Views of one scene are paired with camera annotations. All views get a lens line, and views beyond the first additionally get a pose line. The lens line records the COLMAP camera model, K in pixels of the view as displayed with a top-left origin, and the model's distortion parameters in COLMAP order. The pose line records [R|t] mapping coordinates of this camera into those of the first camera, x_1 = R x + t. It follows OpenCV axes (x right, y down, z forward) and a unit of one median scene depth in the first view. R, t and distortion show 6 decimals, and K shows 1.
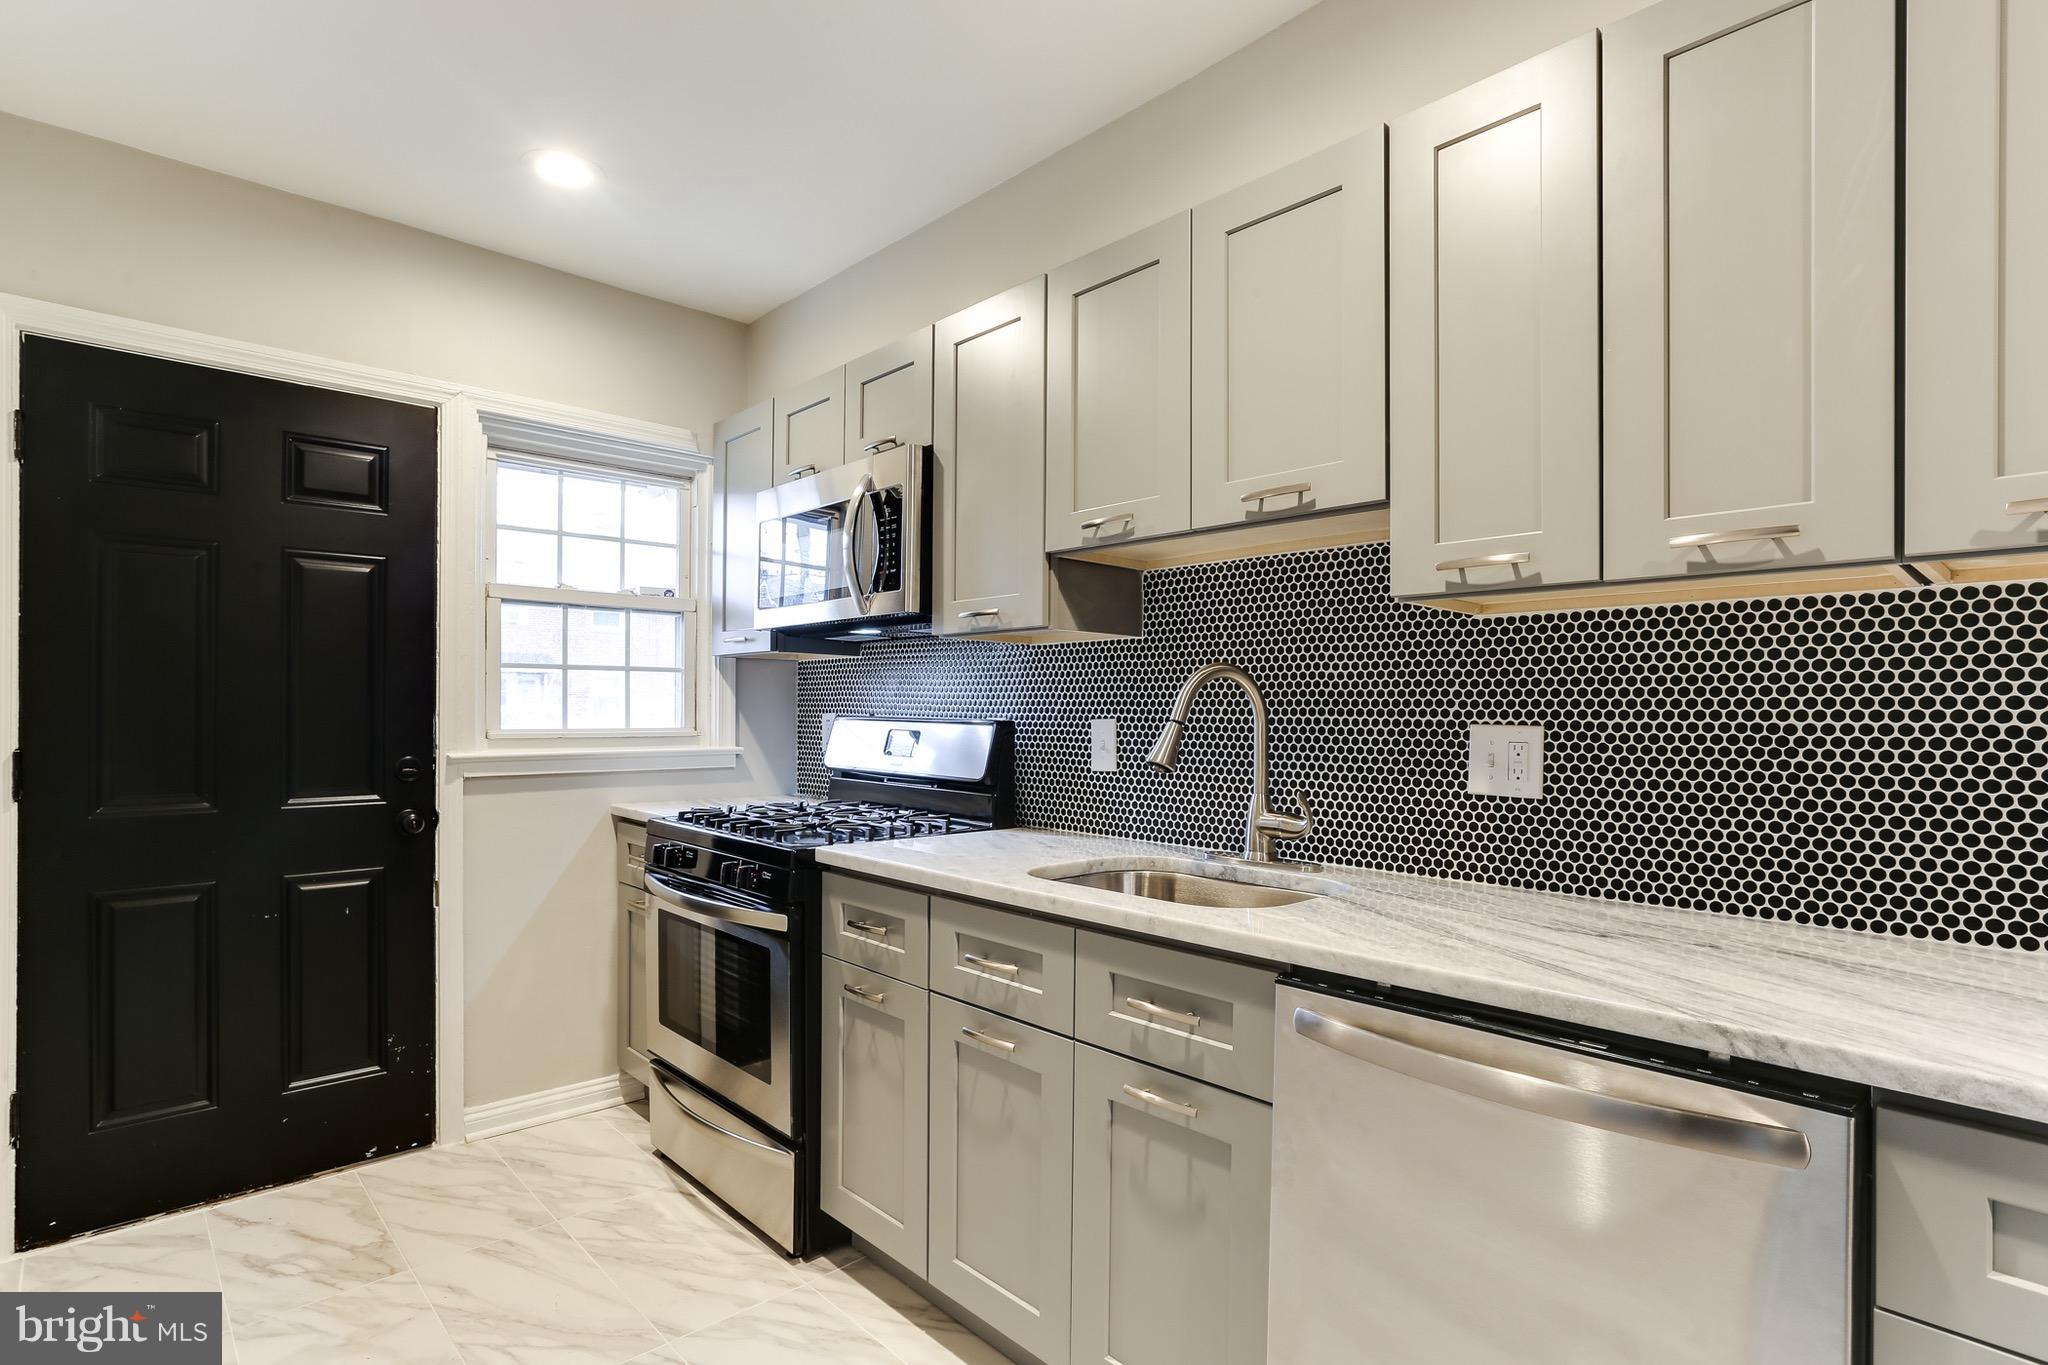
lens RADIAL K [[1039.5, 0, 1020.8], [0, 1039.5, 697.6], [0, 0, 1]] dist [-0.004125, 0.000076]
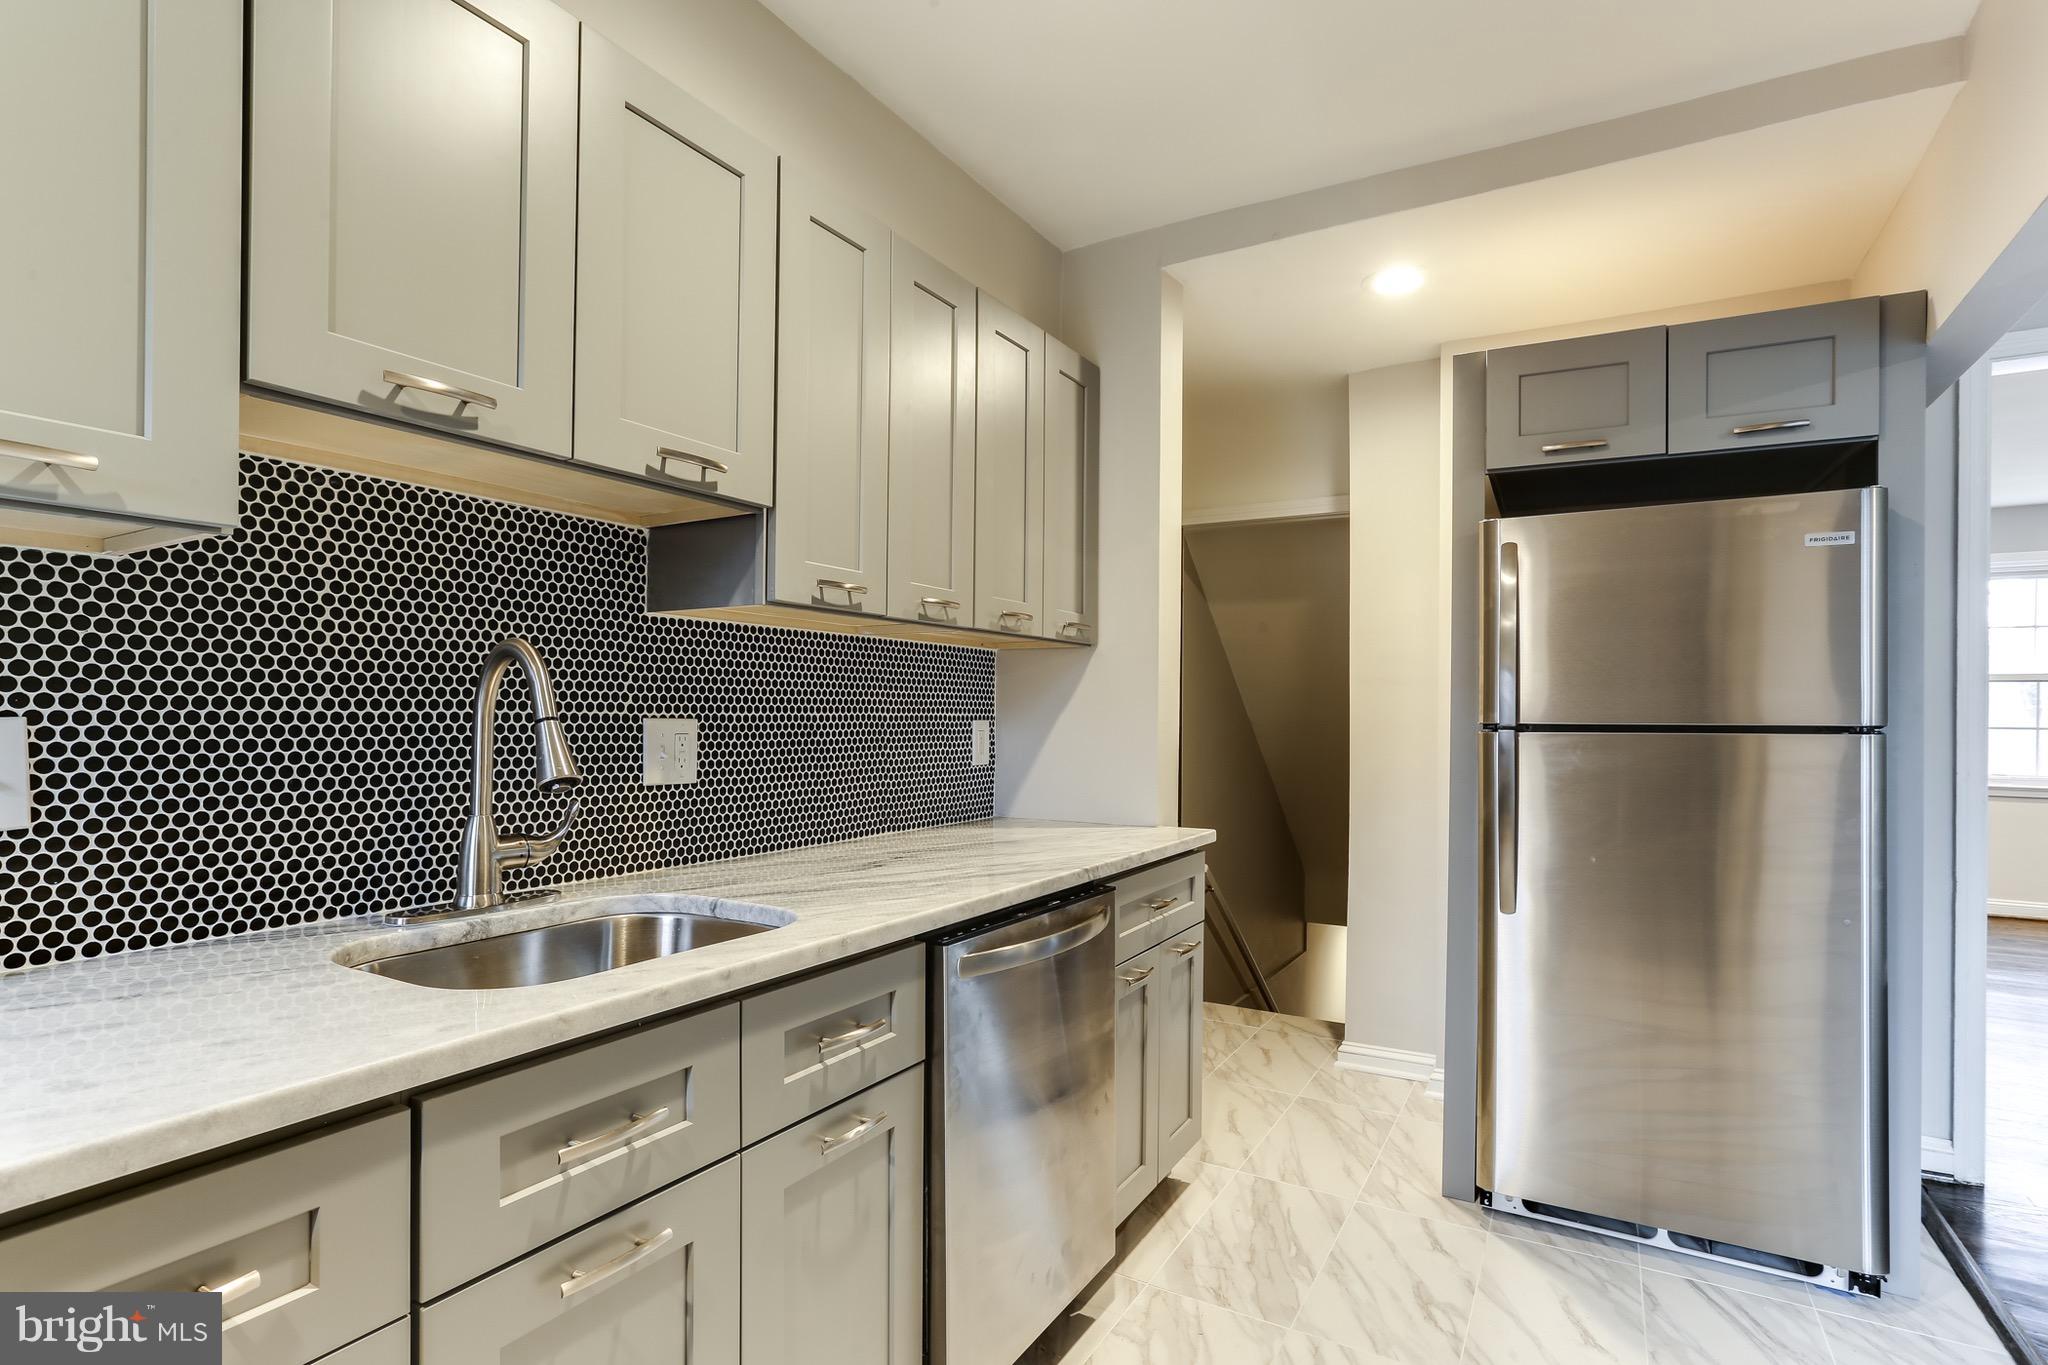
lens RADIAL K [[1039.5, 0, 1021.4], [0, 1039.5, 697.6], [0, 0, 1]] dist [-0.004125, 0.000076]
pose [[-0.297023, 0.003062, 0.954865, -0.649366], [-0.024034, 0.999654, -0.010681, 0.007551], [-0.954568, -0.026121, -0.296847, 0.939344]]
